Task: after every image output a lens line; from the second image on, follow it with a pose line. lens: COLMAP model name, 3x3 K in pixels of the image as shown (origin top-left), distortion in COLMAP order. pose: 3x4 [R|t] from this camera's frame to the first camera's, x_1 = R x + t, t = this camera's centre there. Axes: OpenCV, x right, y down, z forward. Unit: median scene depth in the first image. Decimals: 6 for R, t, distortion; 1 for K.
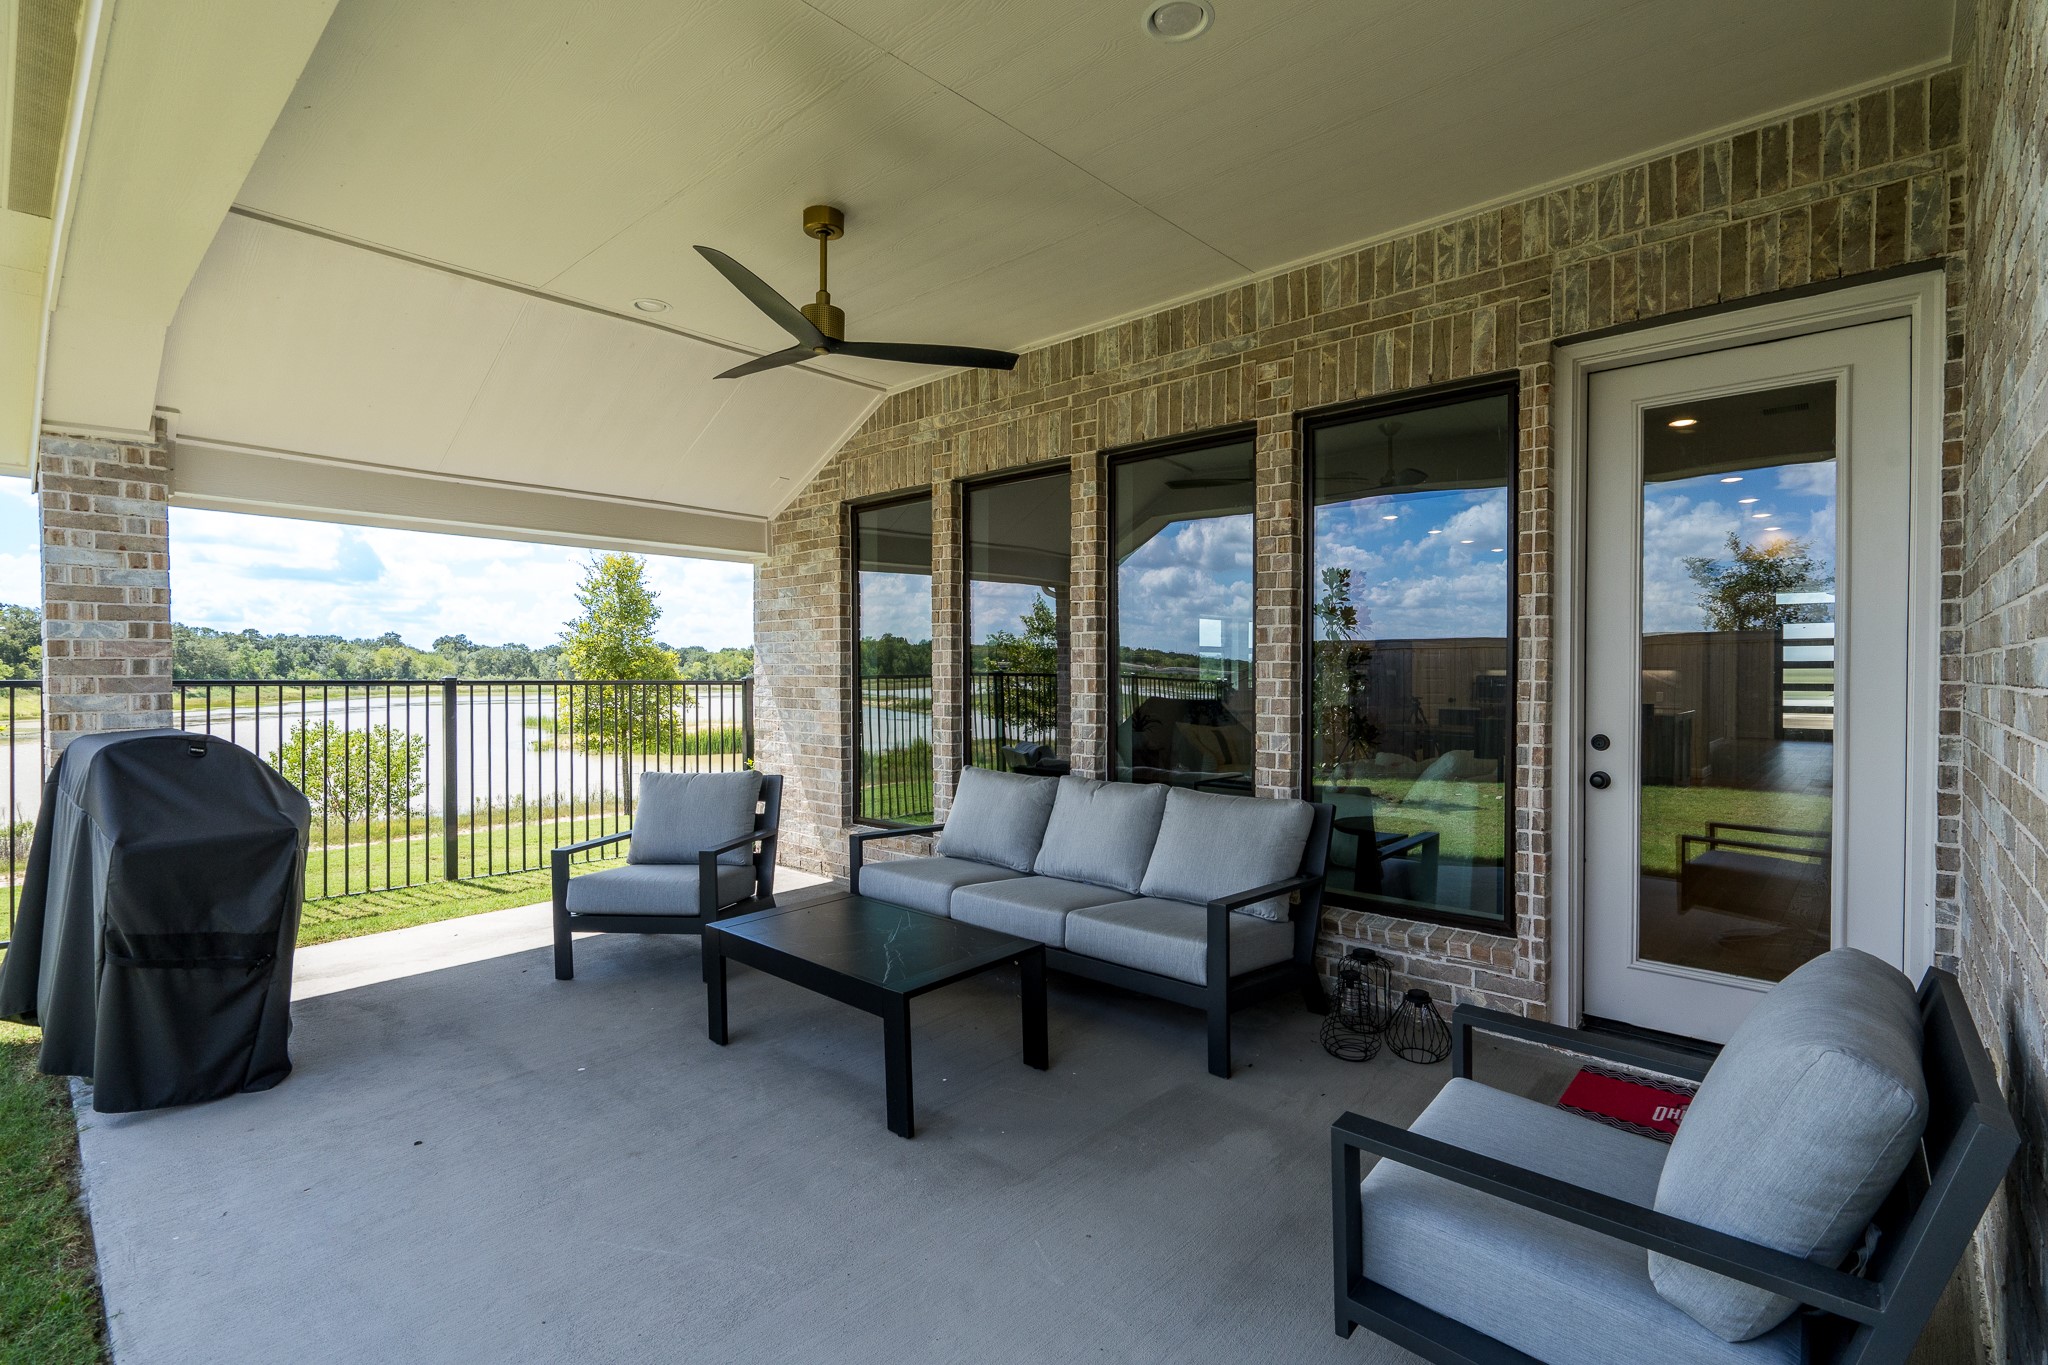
lens RADIAL K [[942.7, 0, 1028.2], [0, 942.7, 683.2], [0, 0, 1]] dist [-0.000716, 0.000169]
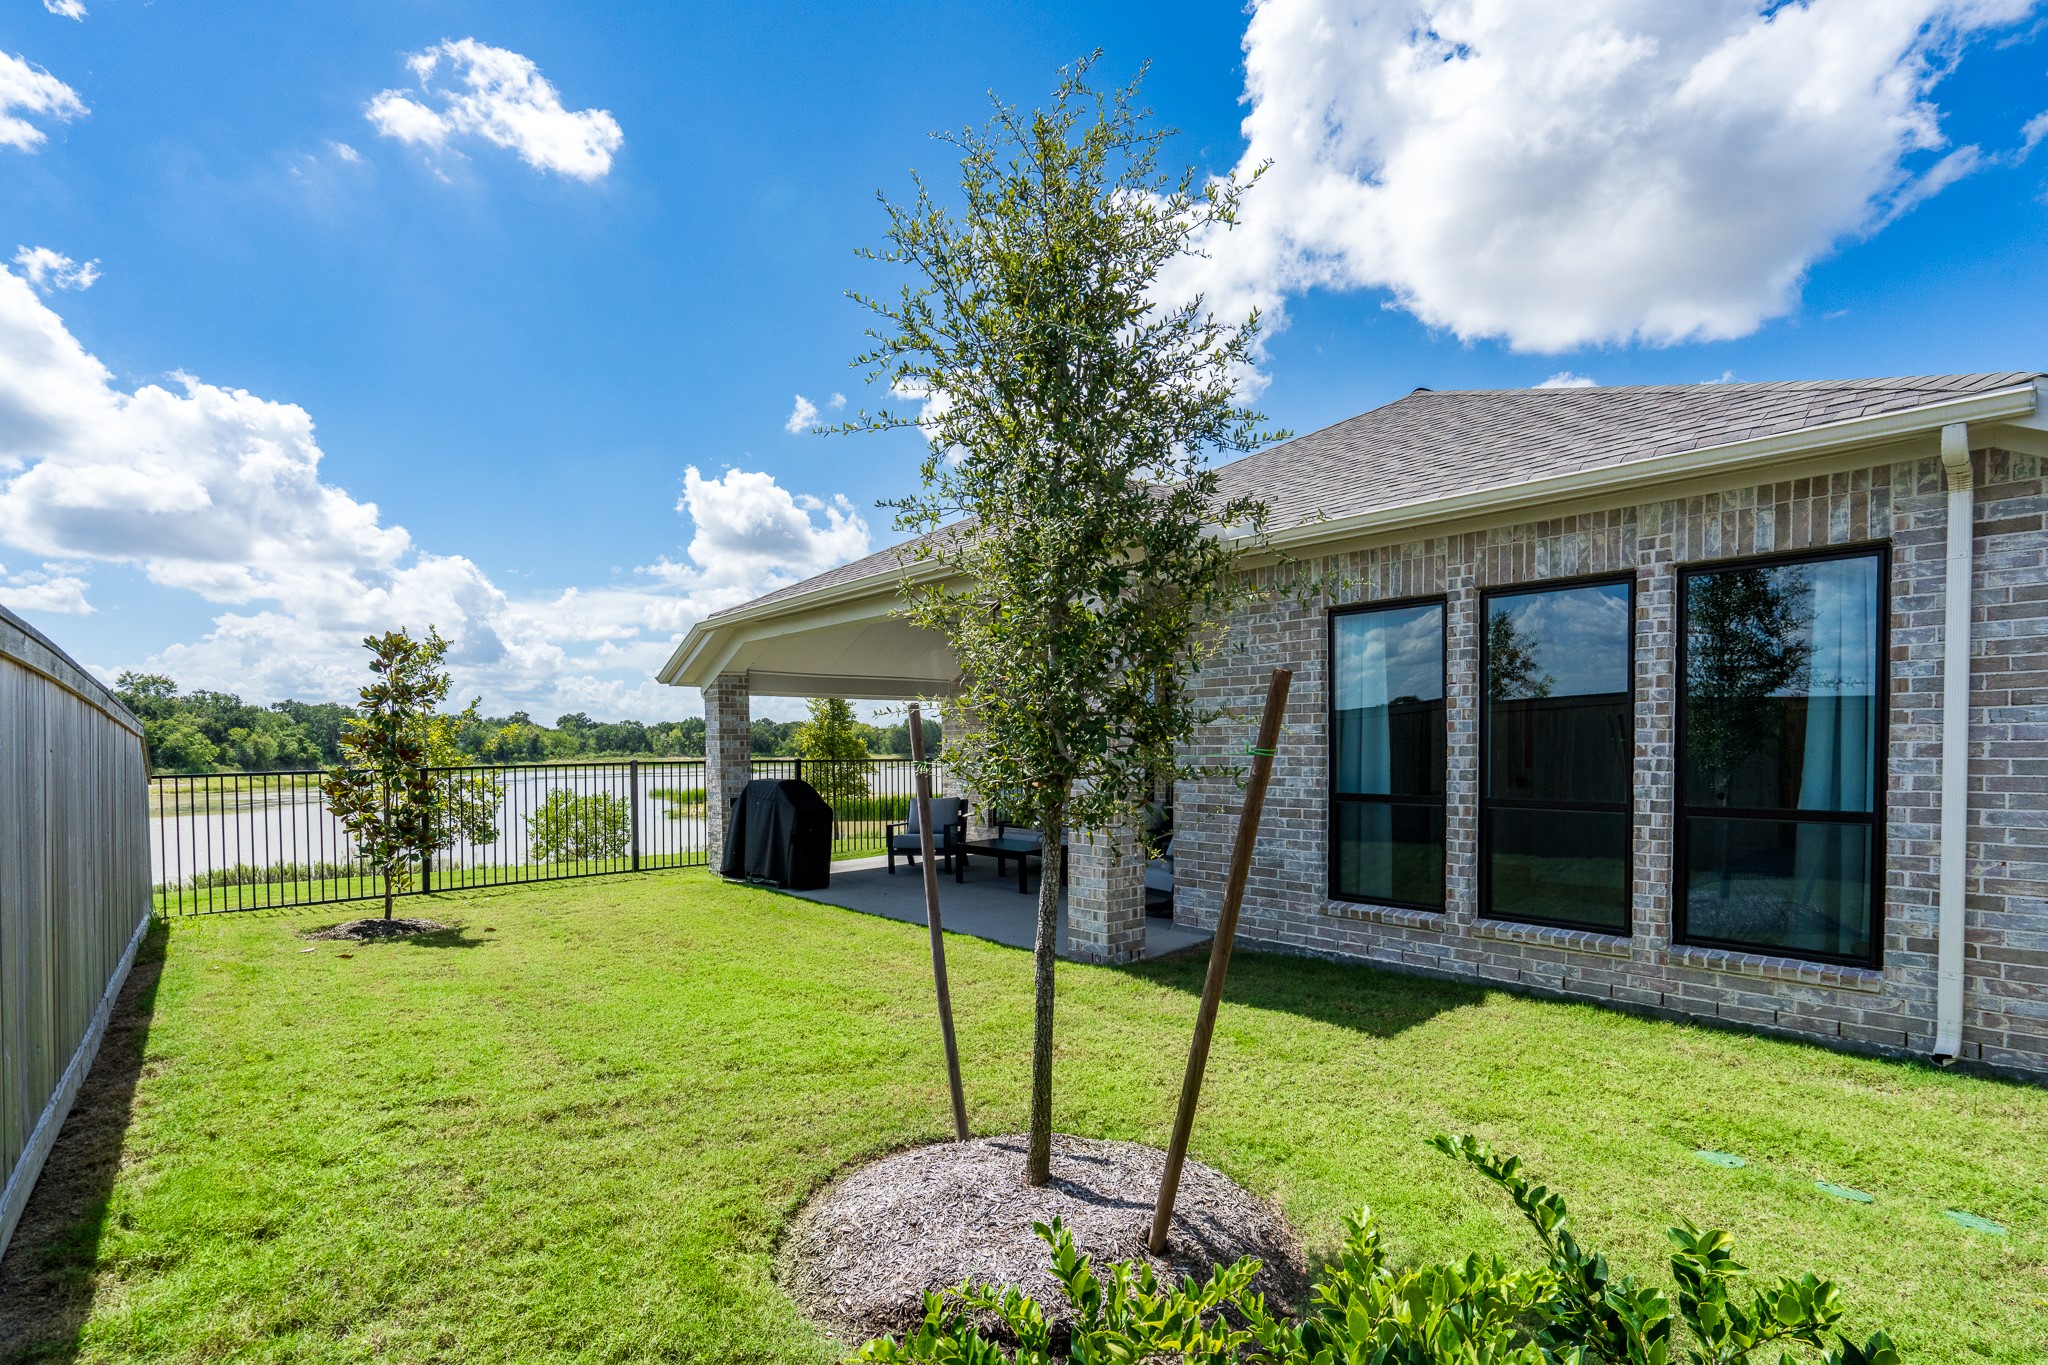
lens RADIAL K [[942.7, 0, 1009.0], [0, 942.7, 761.6], [0, 0, 1]] dist [-0.000716, 0.000169]
pose [[0.993937, -0.006304, -0.109770, 0.108904], [0.007115, 0.999950, 0.007002, -0.014474], [0.109720, -0.007741, 0.993932, -1.368447]]
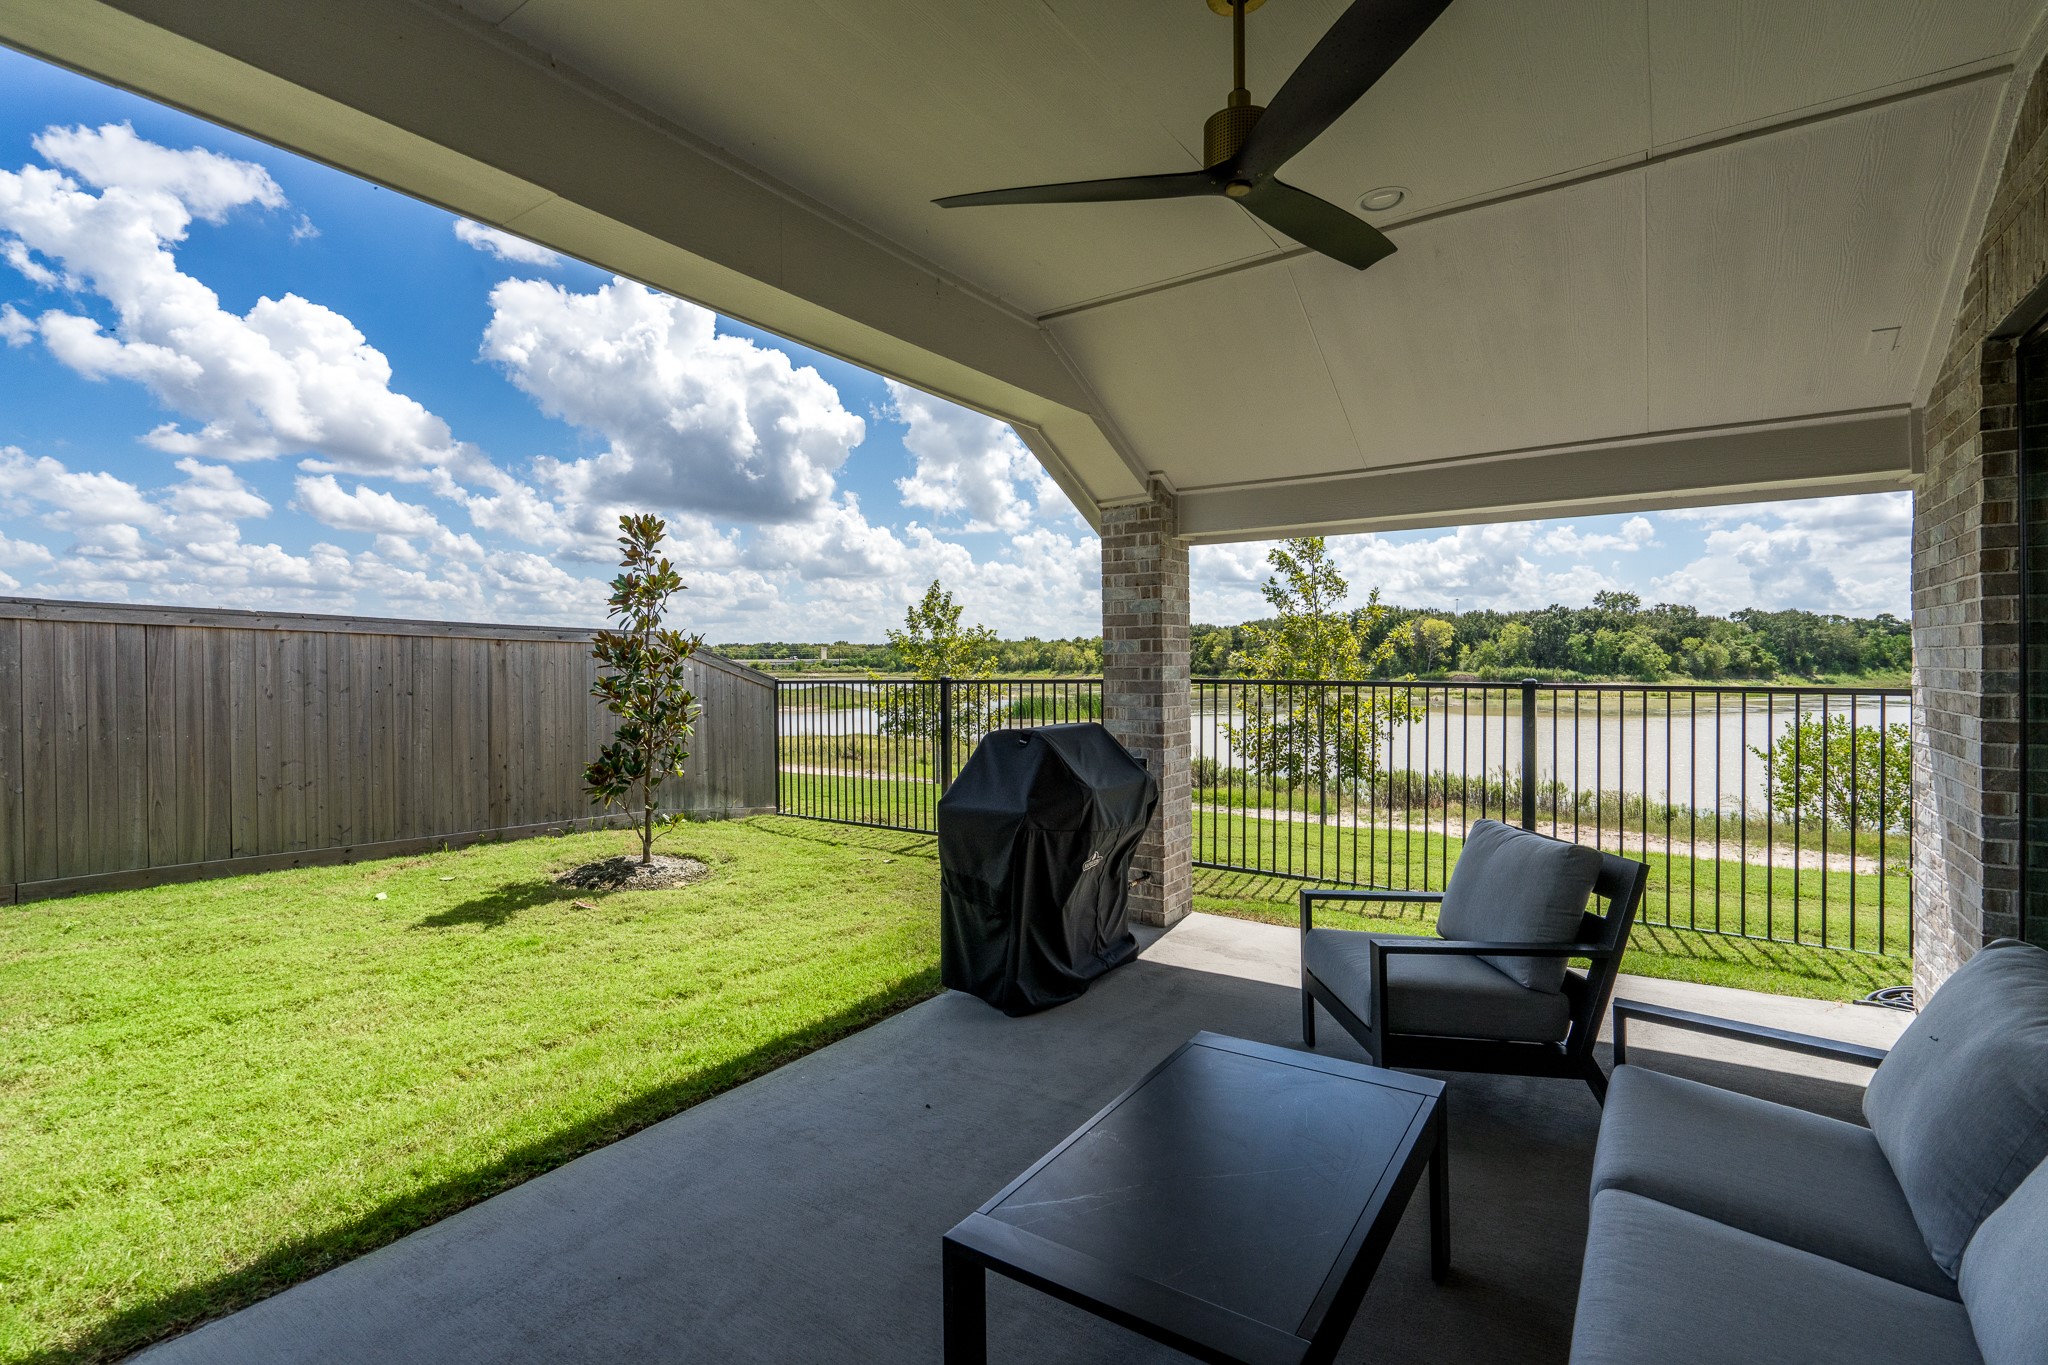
lens RADIAL K [[942.7, 0, 1030.0], [0, 942.7, 668.6], [0, 0, 1]] dist [-0.000716, 0.000169]
pose [[0.144067, 0.005895, -0.989550, 0.275719], [-0.007232, 0.999962, 0.004904, -0.024533], [0.989541, 0.006450, 0.144104, 0.541621]]
